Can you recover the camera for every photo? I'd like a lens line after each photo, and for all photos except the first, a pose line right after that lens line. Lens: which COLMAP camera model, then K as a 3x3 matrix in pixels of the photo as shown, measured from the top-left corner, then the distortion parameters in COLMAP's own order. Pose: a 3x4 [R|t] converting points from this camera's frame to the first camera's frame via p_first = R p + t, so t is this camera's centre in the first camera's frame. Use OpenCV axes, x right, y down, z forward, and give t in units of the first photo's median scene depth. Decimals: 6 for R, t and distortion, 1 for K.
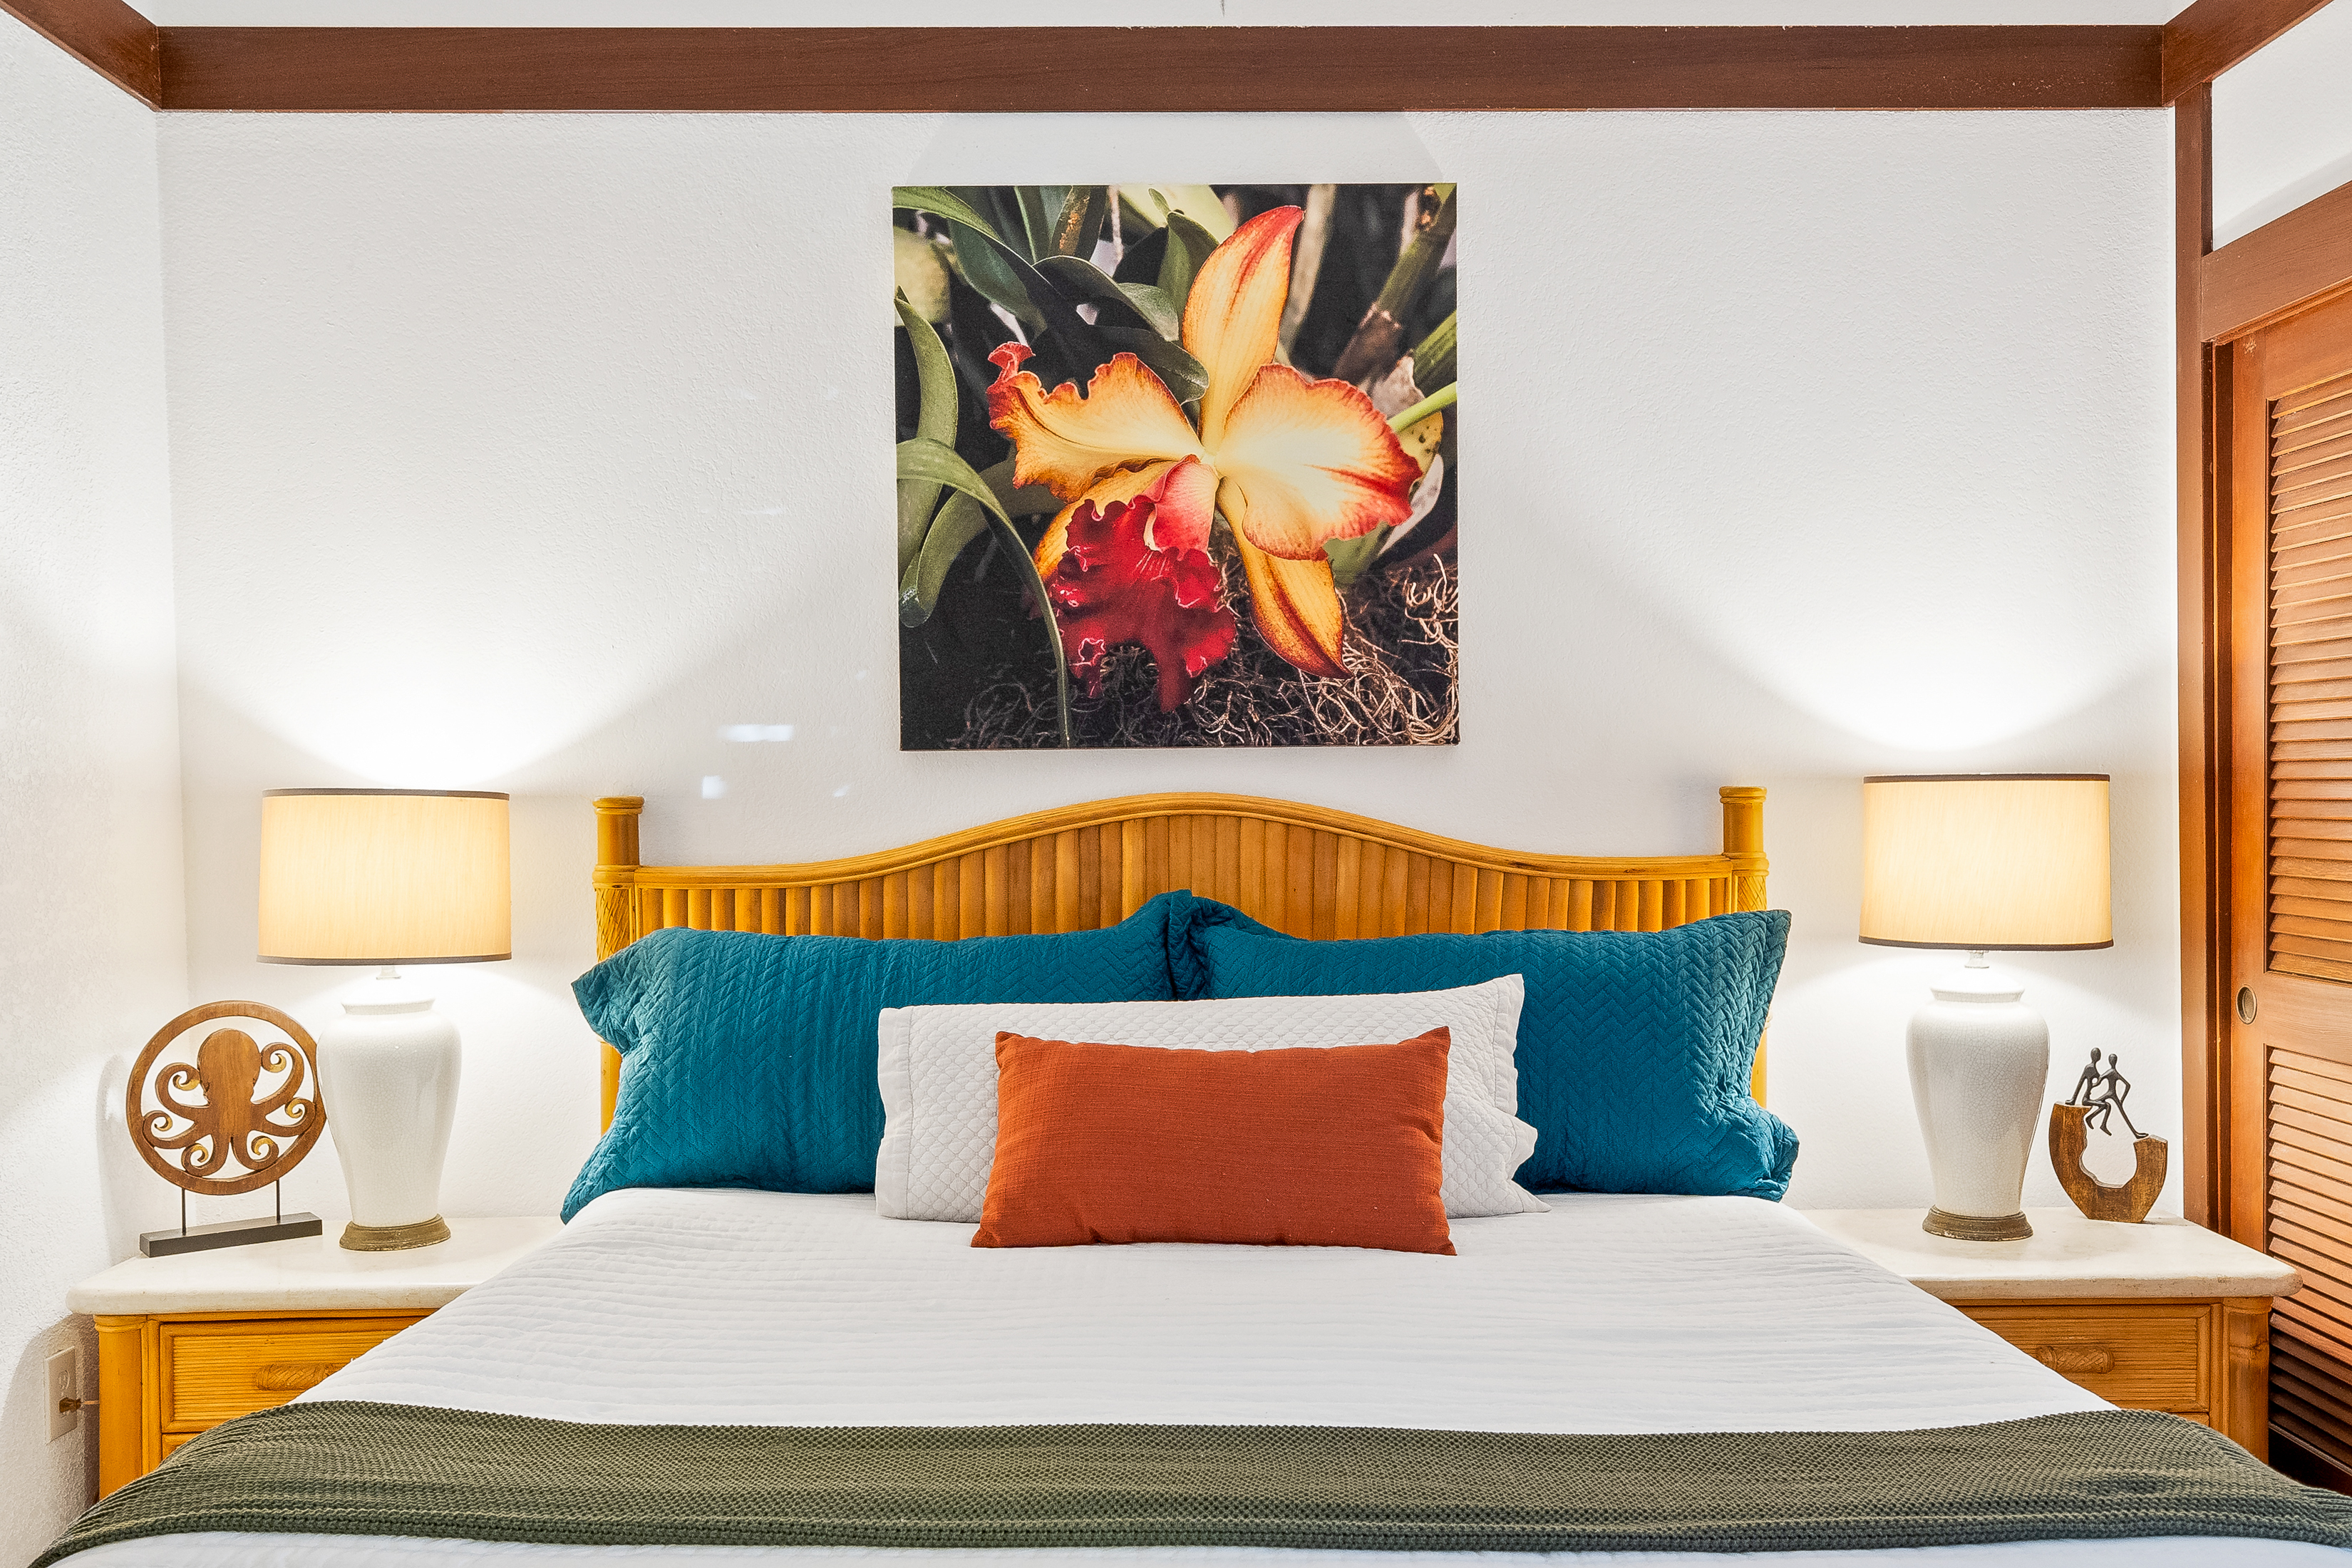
lens RADIAL K [[2085.7, 0, 1179.3], [0, 2085.7, 793.4], [0, 0, 1]] dist [0.000170, -0.003149]
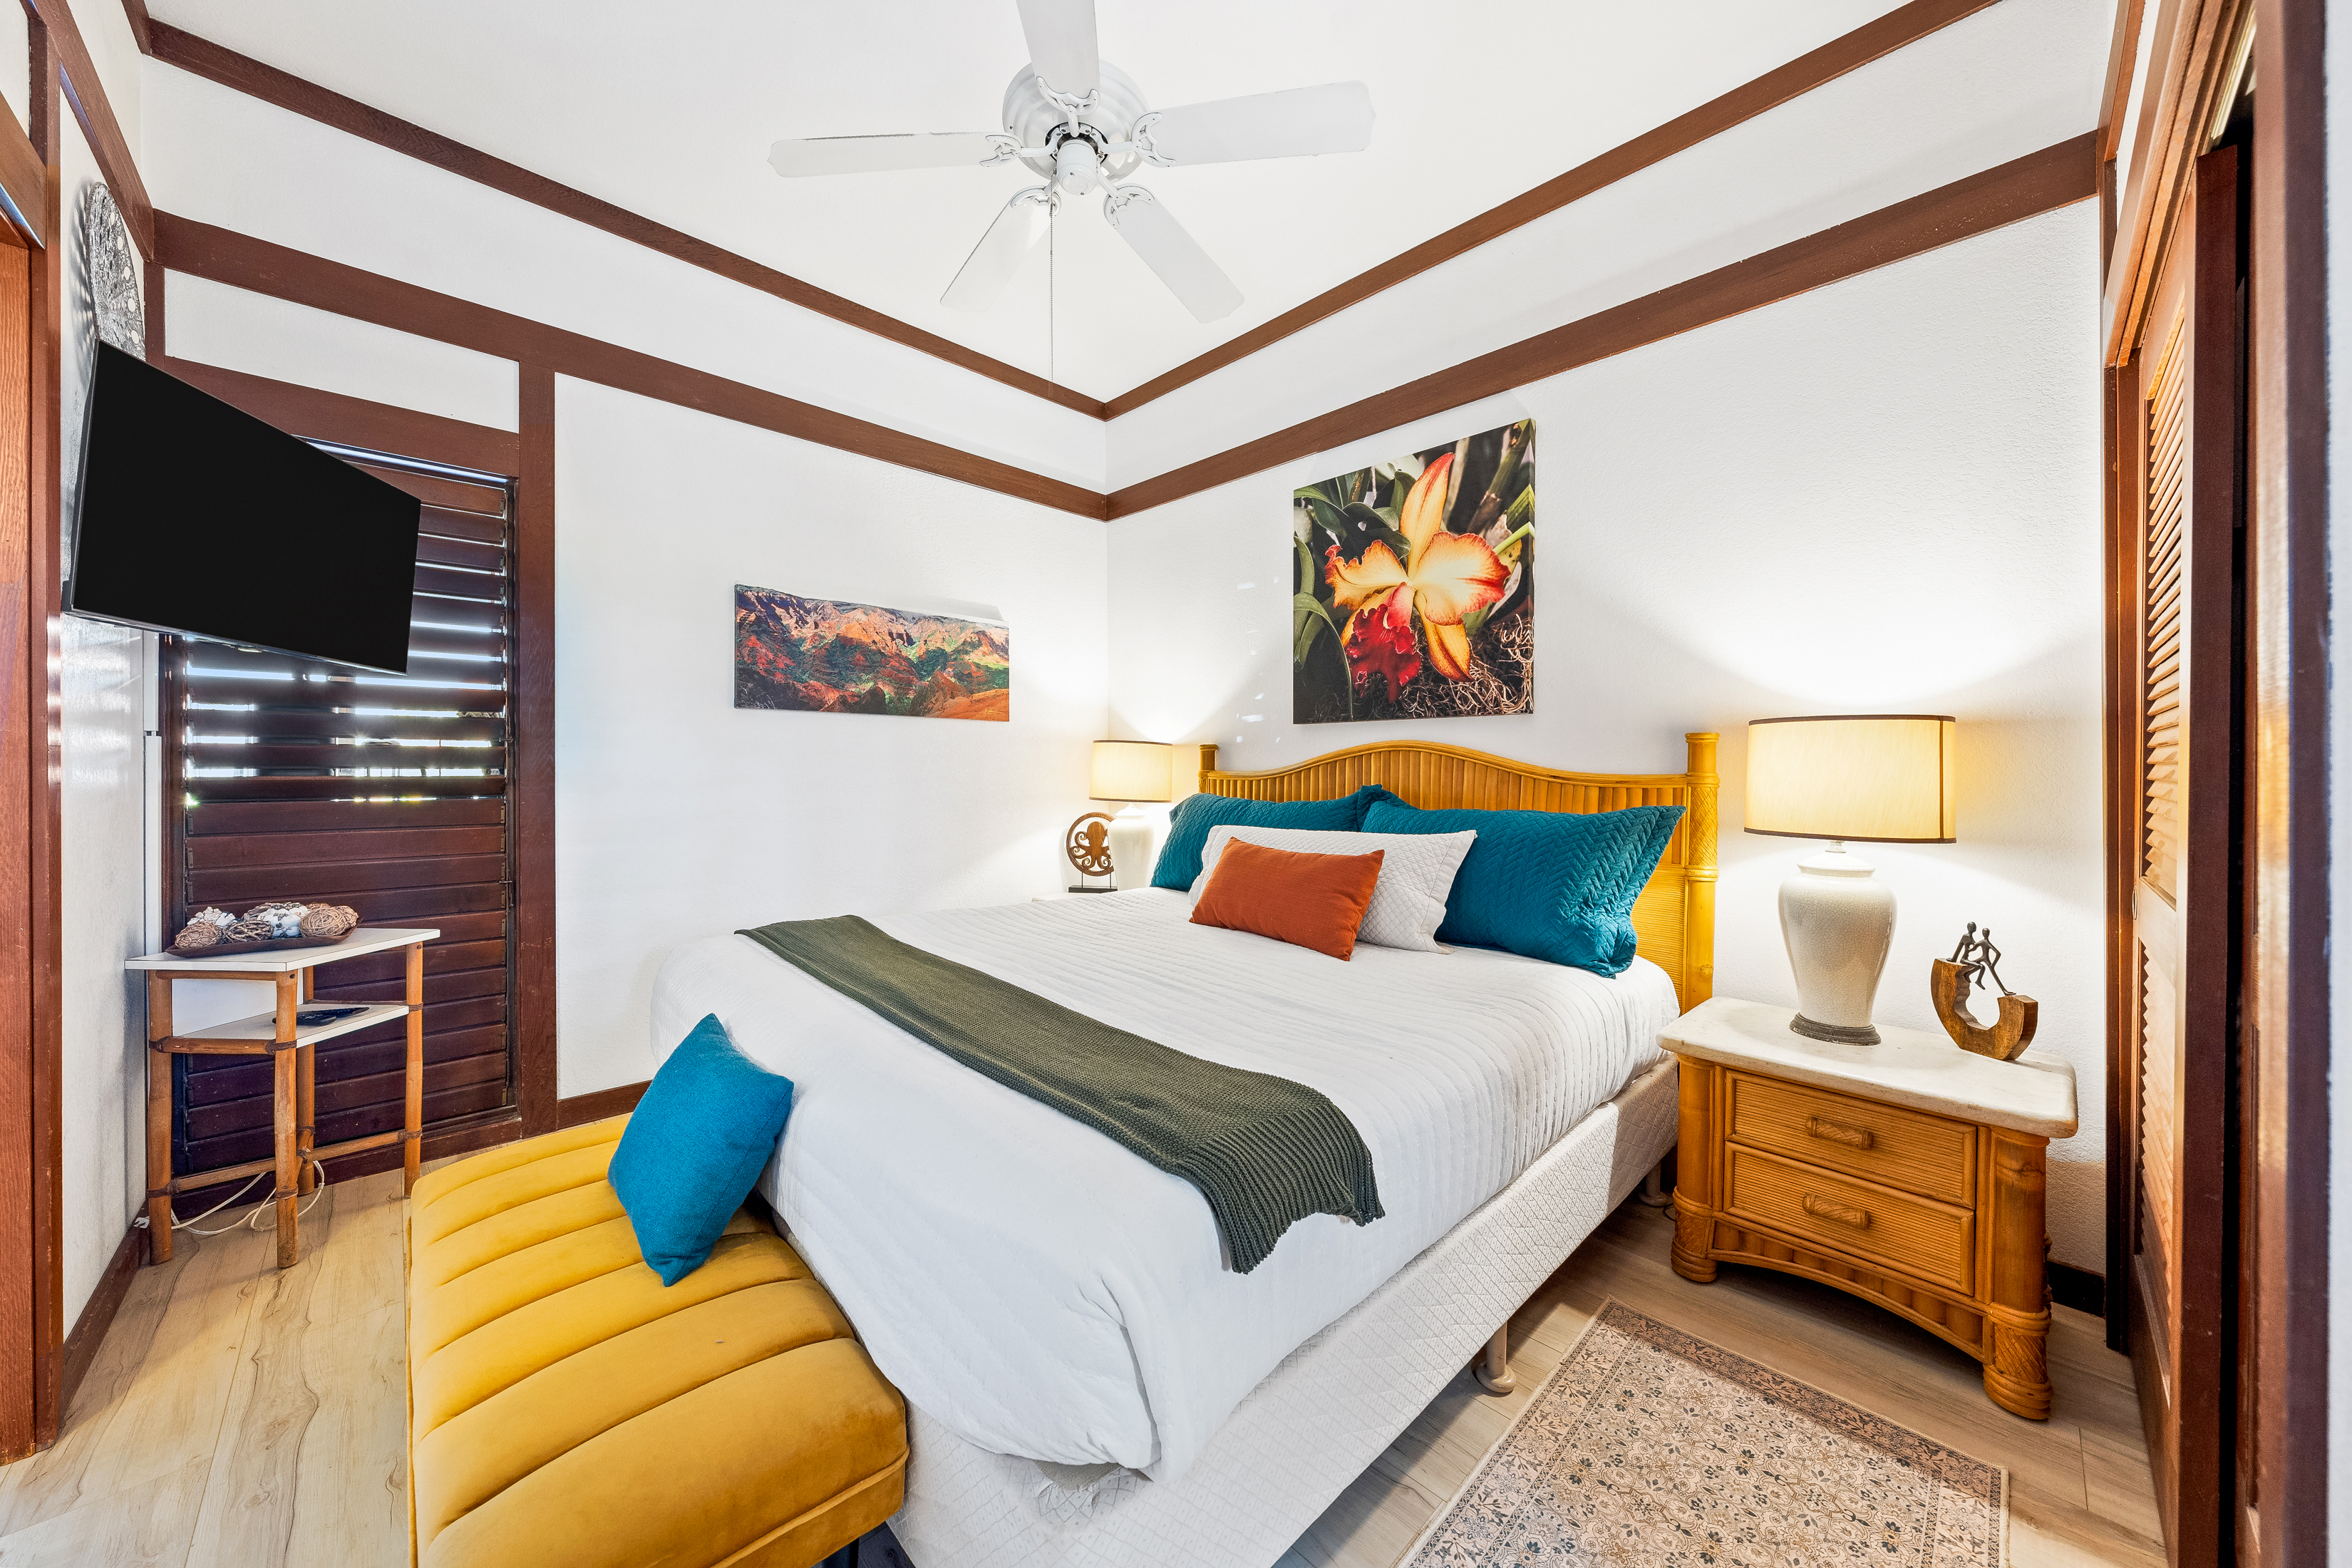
lens RADIAL K [[808.2, 0, 1144.5], [0, 808.2, 751.4], [0, 0, 1]] dist [-0.002684, -0.000285]
pose [[0.680163, -0.000661, -0.733061, 0.433560], [-0.008771, 0.999921, -0.009039, 0.021015], [0.733009, 0.012578, 0.680103, 0.246165]]
